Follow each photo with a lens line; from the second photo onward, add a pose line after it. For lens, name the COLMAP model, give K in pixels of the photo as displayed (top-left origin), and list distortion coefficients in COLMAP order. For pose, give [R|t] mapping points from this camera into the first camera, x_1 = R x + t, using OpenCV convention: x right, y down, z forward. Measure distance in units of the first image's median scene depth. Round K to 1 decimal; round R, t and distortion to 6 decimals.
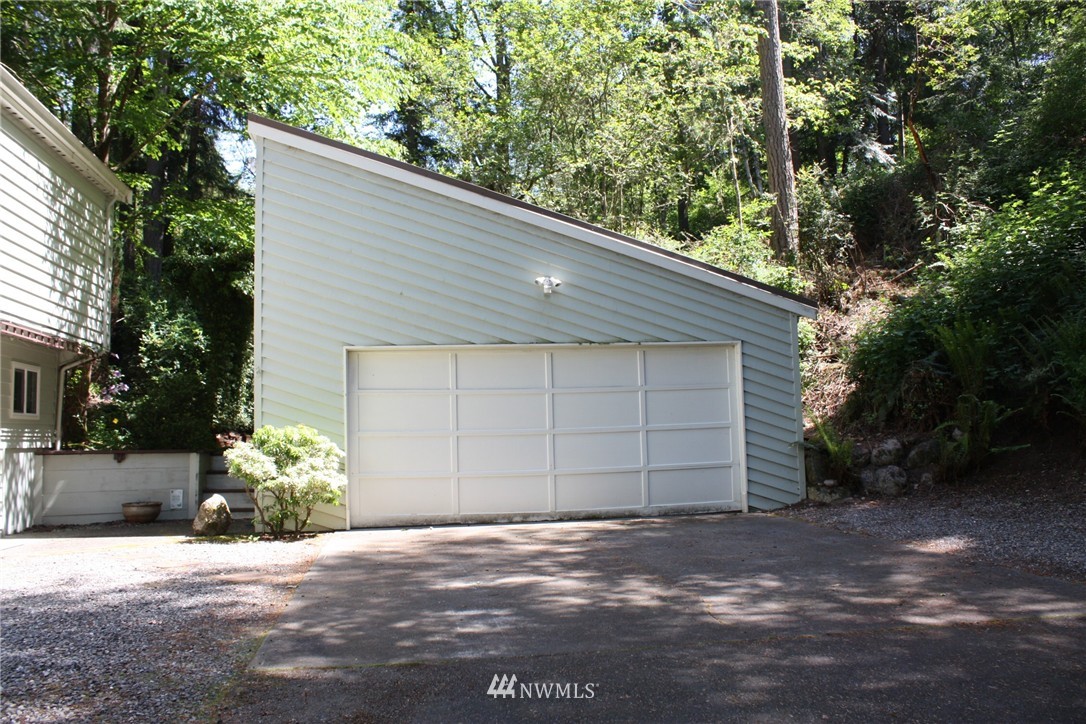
lens RADIAL K [[920.7, 0, 543.0], [0, 920.7, 362.0], [0, 0, 1]] dist [-0.110822, 0.011029]
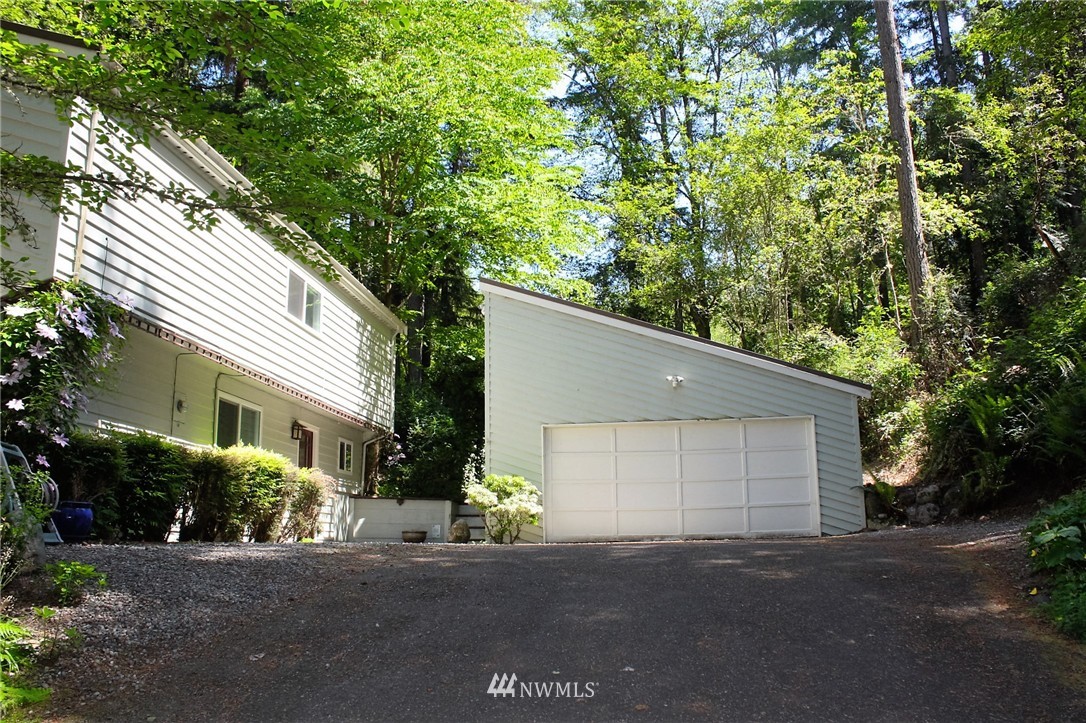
lens RADIAL K [[920.7, 0, 543.0], [0, 920.7, 361.5], [0, 0, 1]] dist [-0.110822, 0.011029]
pose [[0.965470, -0.037578, -0.257789, 0.181757], [0.010315, 0.994280, -0.106301, 0.040414], [0.260309, 0.099971, 0.960336, -0.481594]]
